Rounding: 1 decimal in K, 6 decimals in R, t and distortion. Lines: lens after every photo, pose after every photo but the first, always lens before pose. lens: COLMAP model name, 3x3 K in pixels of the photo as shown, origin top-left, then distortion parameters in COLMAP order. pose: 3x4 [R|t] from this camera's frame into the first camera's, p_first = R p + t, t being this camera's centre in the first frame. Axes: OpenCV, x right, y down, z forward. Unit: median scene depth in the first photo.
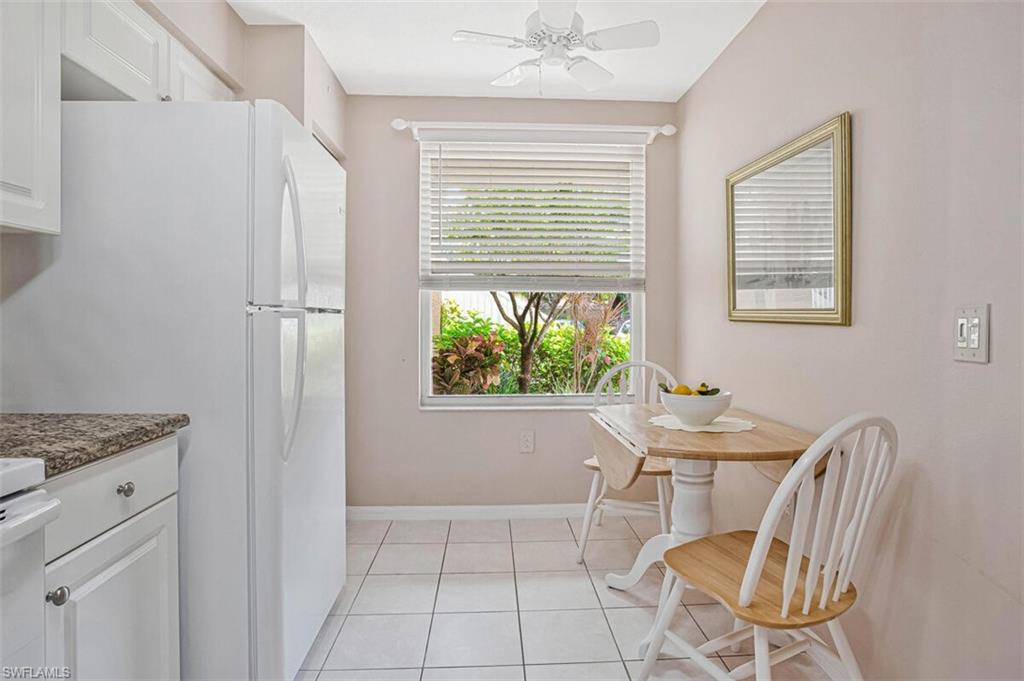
lens RADIAL K [[549.1, 0, 495.1], [0, 549.1, 330.1], [0, 0, 1]] dist [-0.017771, 0.007721]
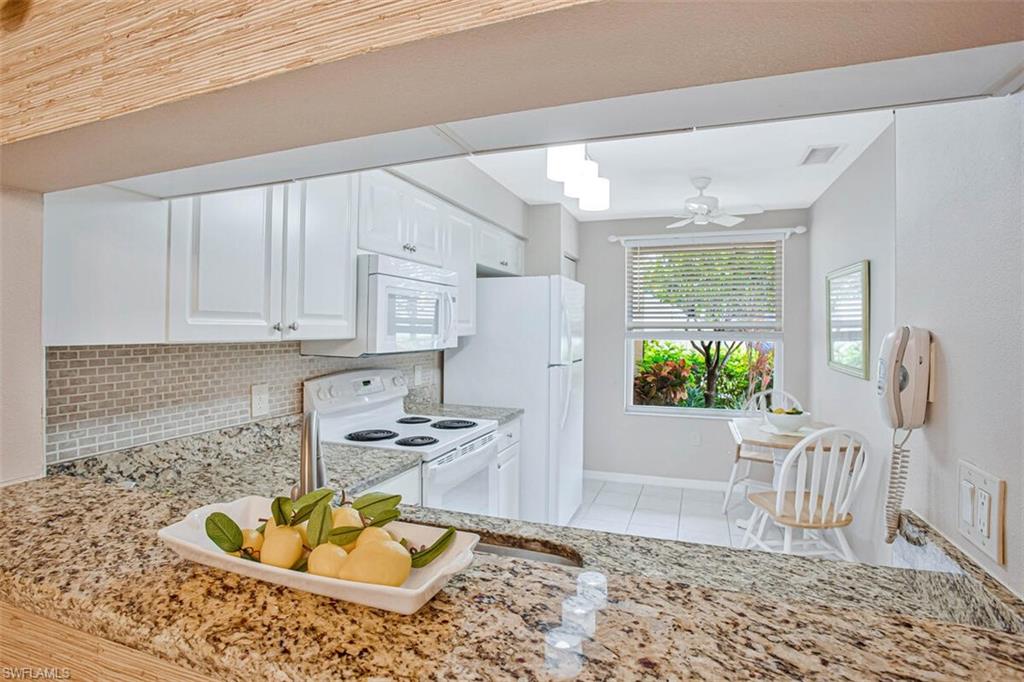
lens RADIAL K [[495.0, 0, 488.8], [0, 495.0, 337.8], [0, 0, 1]] dist [-0.040948, 0.000535]
pose [[0.914930, 0.002585, -0.403605, 0.077564], [-0.005128, 0.999973, -0.005219, -0.065333], [0.403581, 0.006845, 0.914918, -0.468467]]
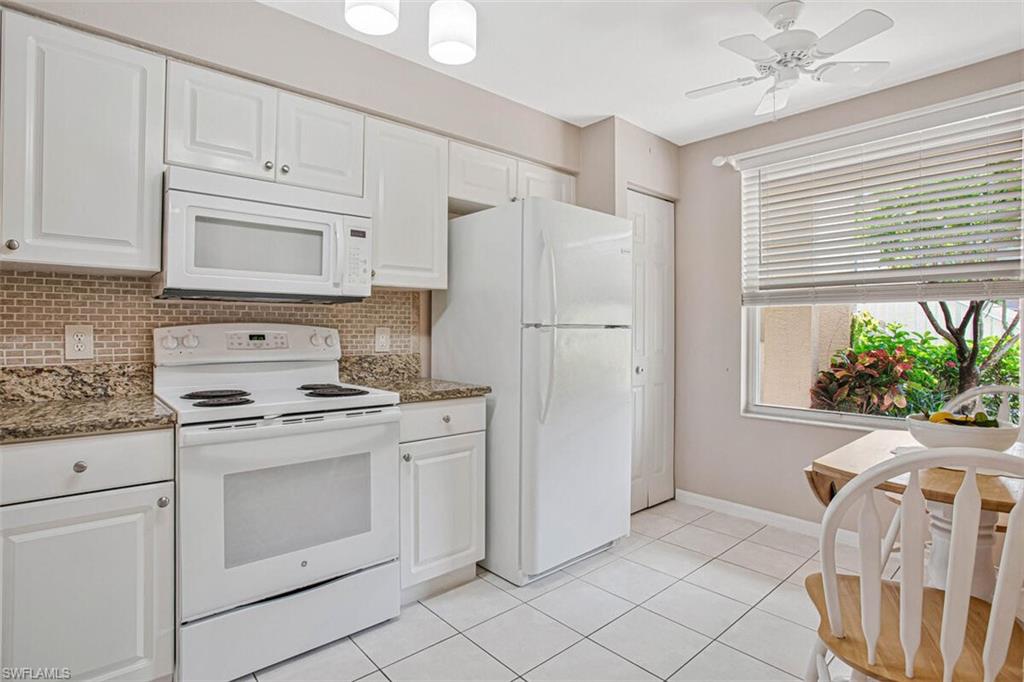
lens RADIAL K [[504.1, 0, 509.3], [0, 504.1, 332.7], [0, 0, 1]] dist [-0.030645, 0.000154]
pose [[0.645694, 0.000424, -0.763596, 0.317312], [-0.016697, 0.999769, -0.013564, 0.001751], [0.763413, 0.021508, 0.645552, 0.003442]]
